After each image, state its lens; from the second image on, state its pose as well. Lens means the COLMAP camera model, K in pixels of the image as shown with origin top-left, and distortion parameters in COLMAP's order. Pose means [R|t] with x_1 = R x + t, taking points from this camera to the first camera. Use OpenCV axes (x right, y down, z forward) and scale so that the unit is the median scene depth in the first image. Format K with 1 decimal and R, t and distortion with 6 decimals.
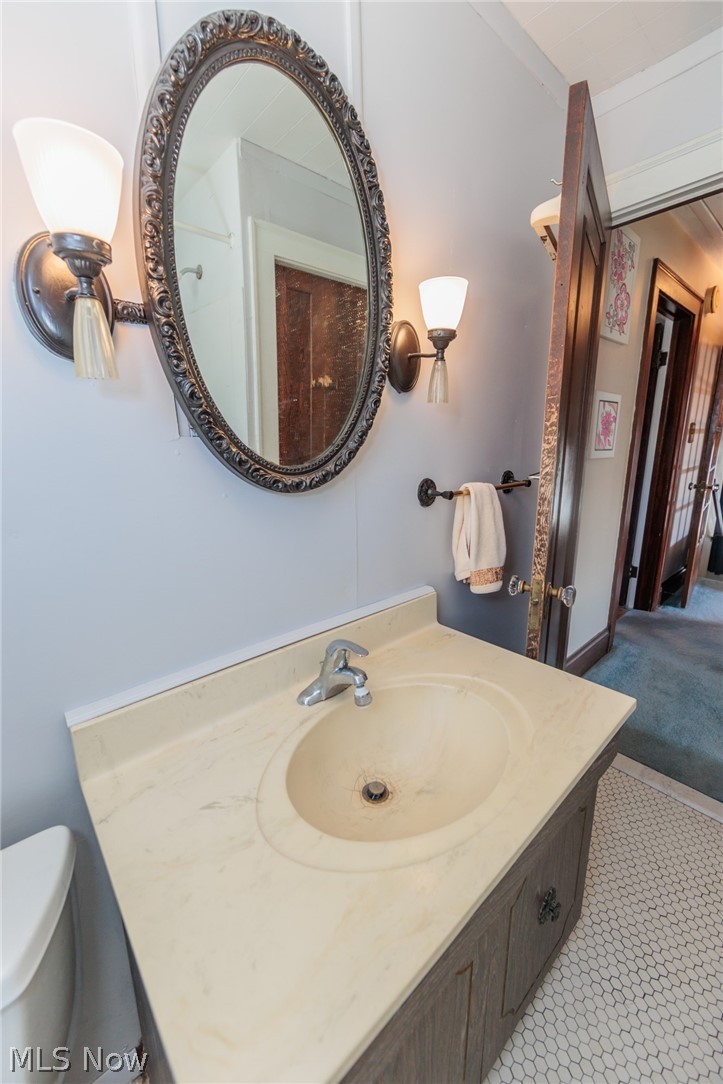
lens RADIAL K [[430.8, 0, 358.4], [0, 430.8, 536.6], [0, 0, 1]] dist [-0.002810, 0.000311]
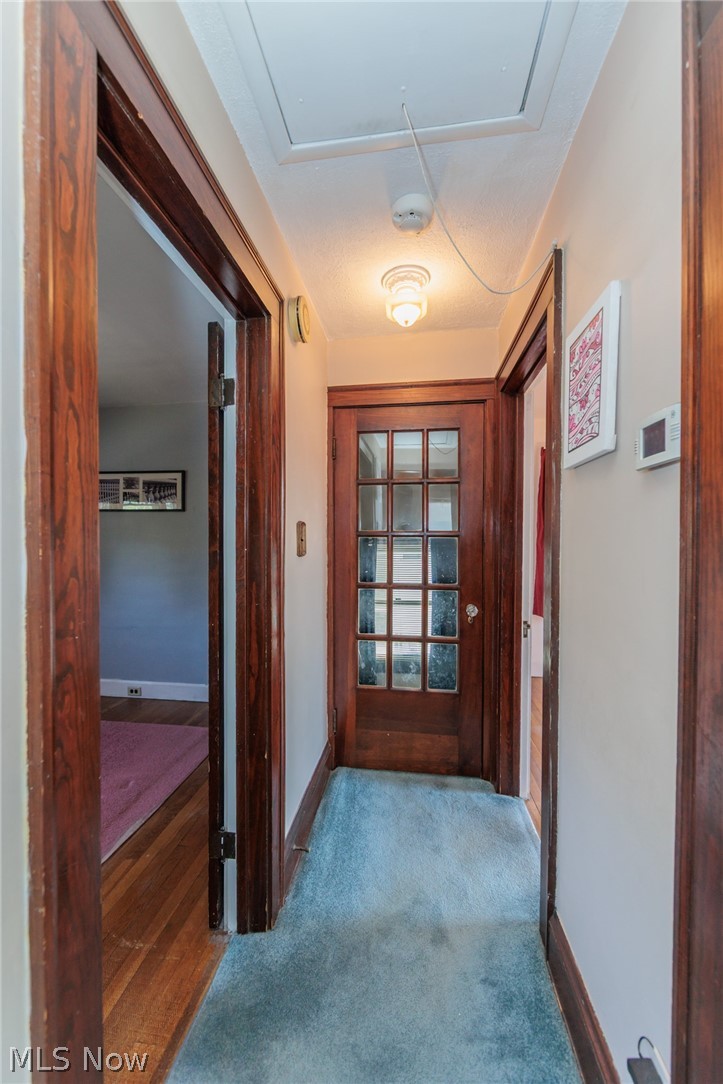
lens RADIAL K [[430.8, 0, 359.1], [0, 430.8, 544.1], [0, 0, 1]] dist [-0.002810, 0.000311]
pose [[0.754757, 0.005553, 0.655981, 0.490896], [0.137495, 0.976414, -0.166464, -0.139610], [-0.641434, 0.215834, 0.736192, 0.570942]]
